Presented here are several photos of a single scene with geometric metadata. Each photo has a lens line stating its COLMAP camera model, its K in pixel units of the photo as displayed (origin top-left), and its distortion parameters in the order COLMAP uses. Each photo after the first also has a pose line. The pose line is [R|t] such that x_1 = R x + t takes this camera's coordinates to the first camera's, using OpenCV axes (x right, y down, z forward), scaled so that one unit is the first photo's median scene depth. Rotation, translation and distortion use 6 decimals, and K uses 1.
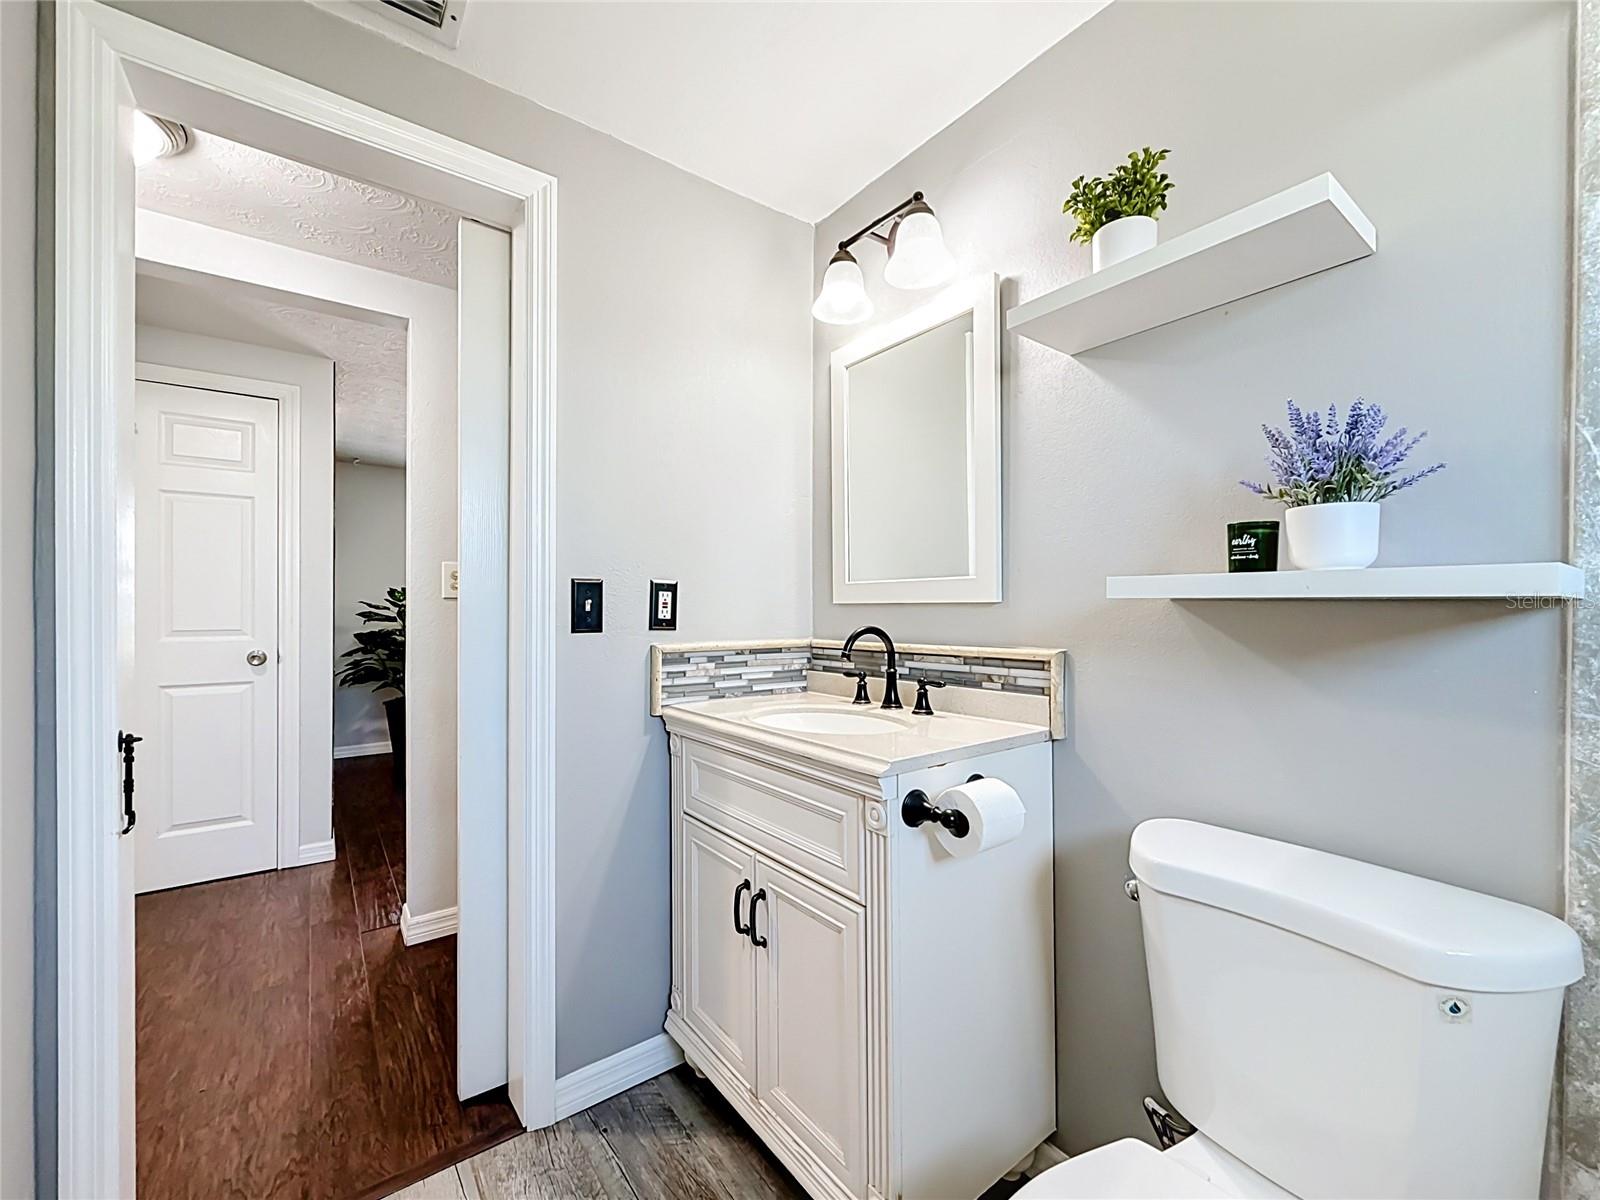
lens RADIAL K [[652.6, 0, 809.7], [0, 652.6, 608.0], [0, 0, 1]] dist [-0.000851, -0.000077]
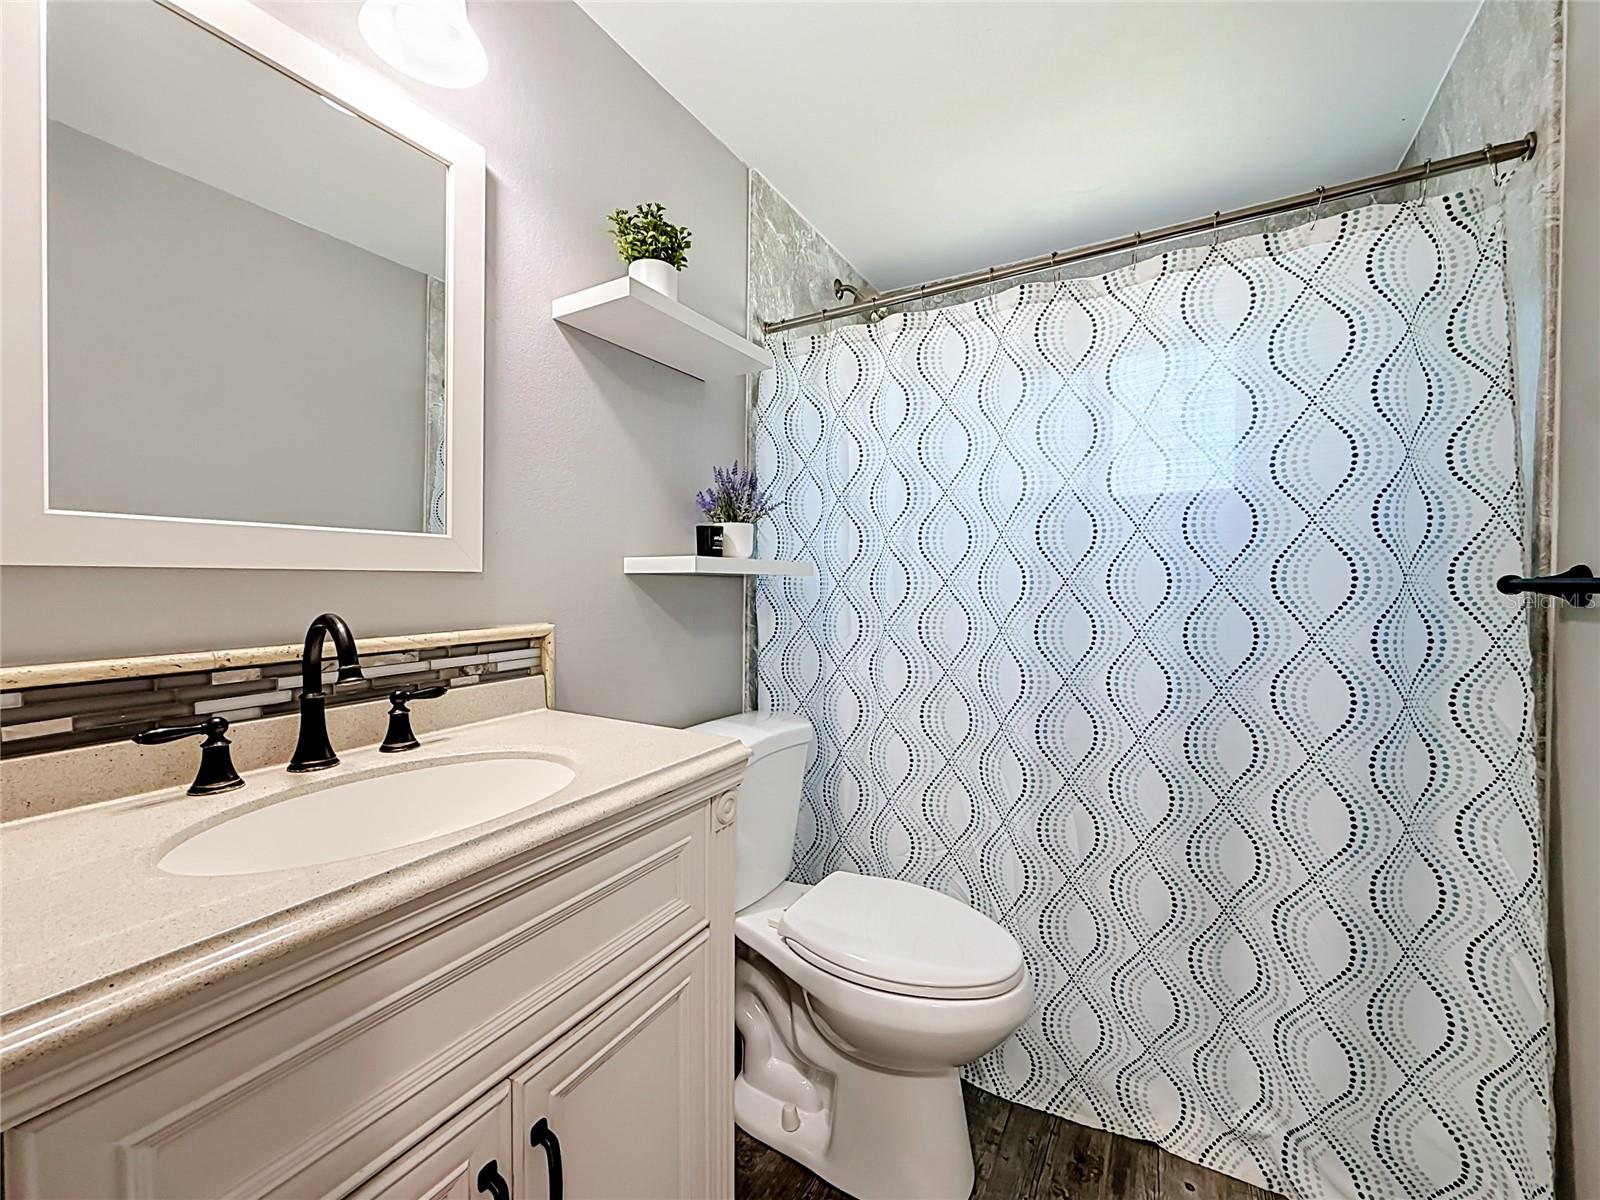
lens RADIAL K [[650.5, 0, 802.8], [0, 650.5, 586.5], [0, 0, 1]] dist [0.000609, 0.000044]
pose [[-0.379293, -0.011173, 0.925209, -0.586585], [-0.002282, 0.999935, 0.011139, -0.000920], [-0.925274, 0.002114, -0.379294, 0.940099]]
